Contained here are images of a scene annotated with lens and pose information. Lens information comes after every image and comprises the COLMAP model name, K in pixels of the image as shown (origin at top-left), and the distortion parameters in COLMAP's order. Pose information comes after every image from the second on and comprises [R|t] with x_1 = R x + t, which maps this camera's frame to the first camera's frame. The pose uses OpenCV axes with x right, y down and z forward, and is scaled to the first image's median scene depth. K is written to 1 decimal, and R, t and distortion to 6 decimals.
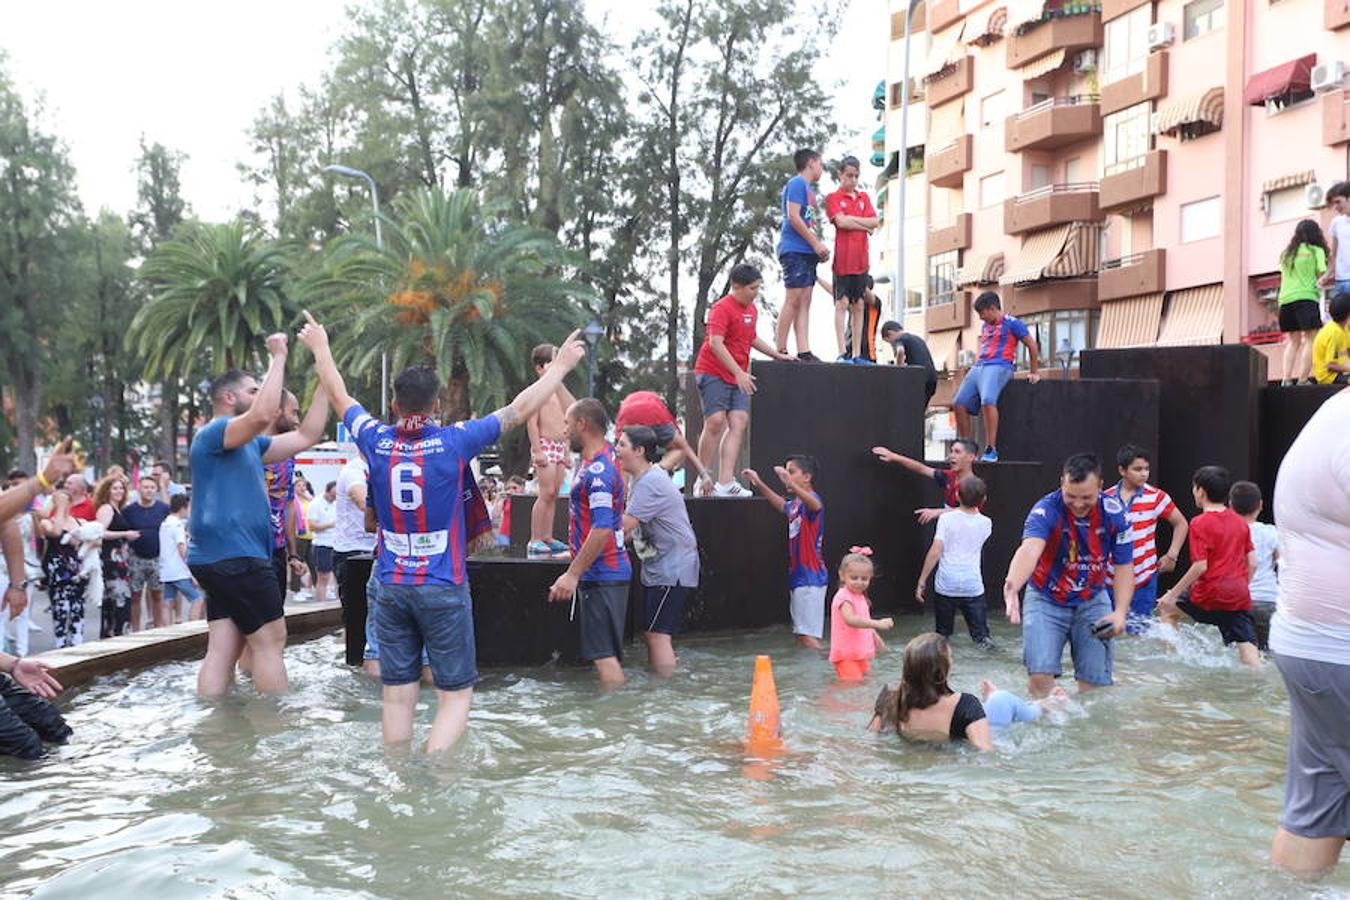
lens RADIAL K [[1481.1, 0, 672.4], [0, 1481.1, 452.1], [0, 0, 1]] dist [0.045723, 0.063299]
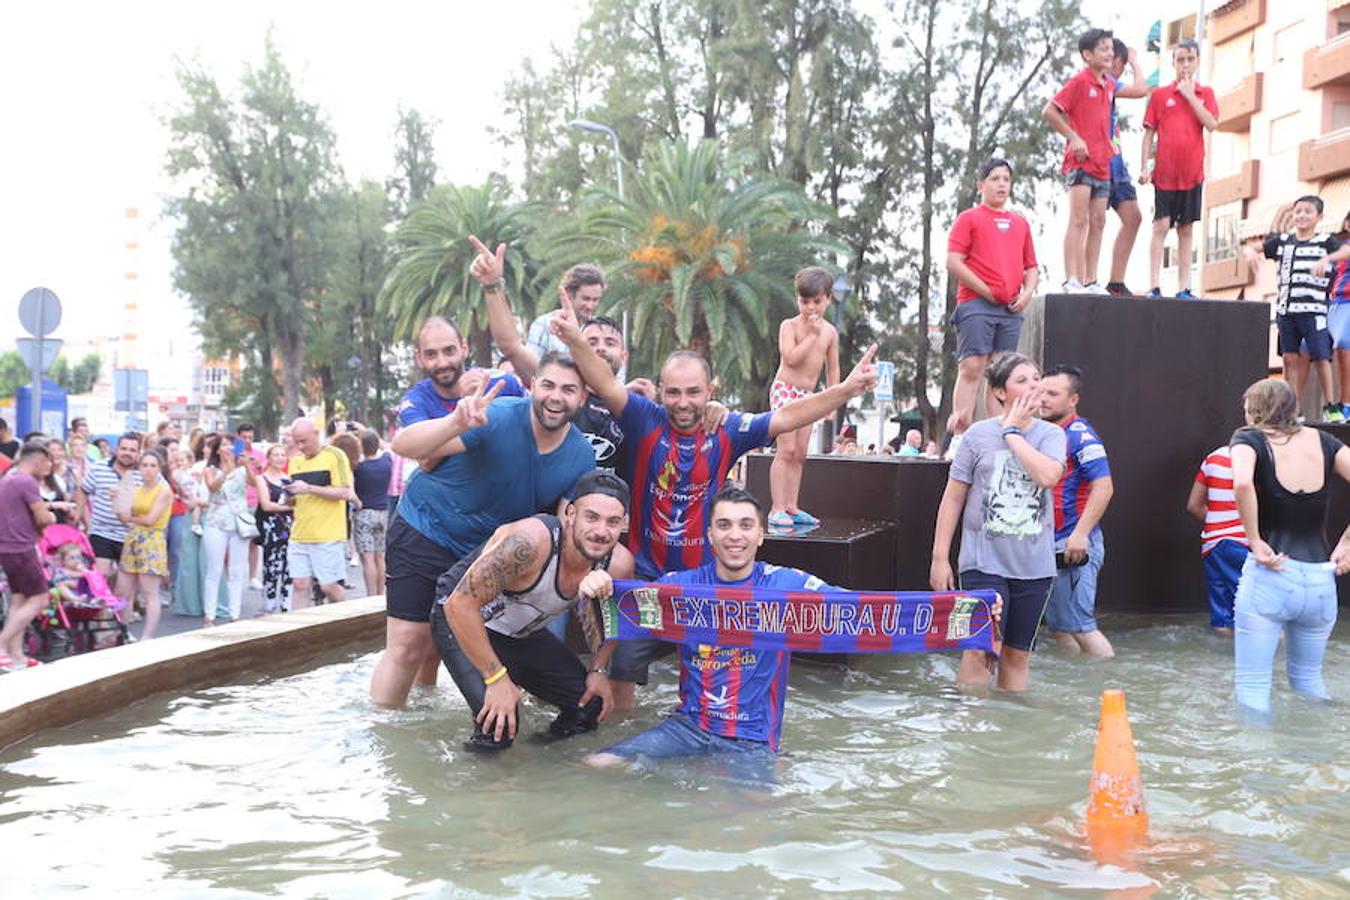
lens RADIAL K [[1481.1, 0, 672.4], [0, 1481.1, 452.1], [0, 0, 1]] dist [0.045723, 0.063299]
pose [[0.986628, 0.014957, -0.162301, -0.003114], [-0.011199, 0.999648, 0.024047, 0.001420], [0.162604, -0.021908, 0.986448, 0.033635]]
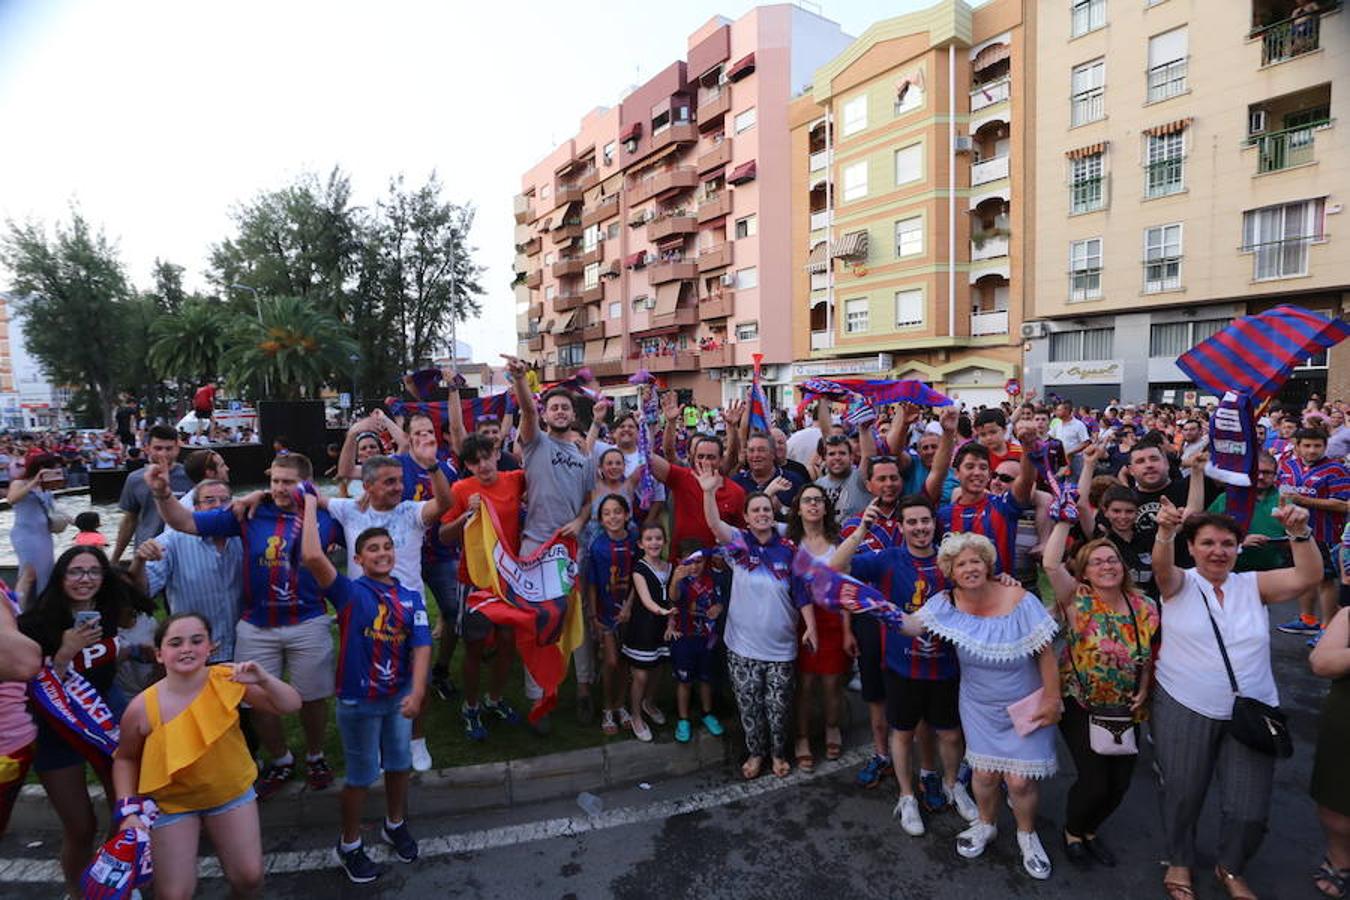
lens RADIAL K [[672.7, 0, 674.2], [0, 672.7, 450.2], [0, 0, 1]] dist [-0.069091, 0.031596]
pose [[0.960953, -0.043802, 0.273223, 0.113557], [0.020475, 0.995941, 0.087653, -0.013244], [-0.275953, -0.078636, 0.957949, -0.138650]]
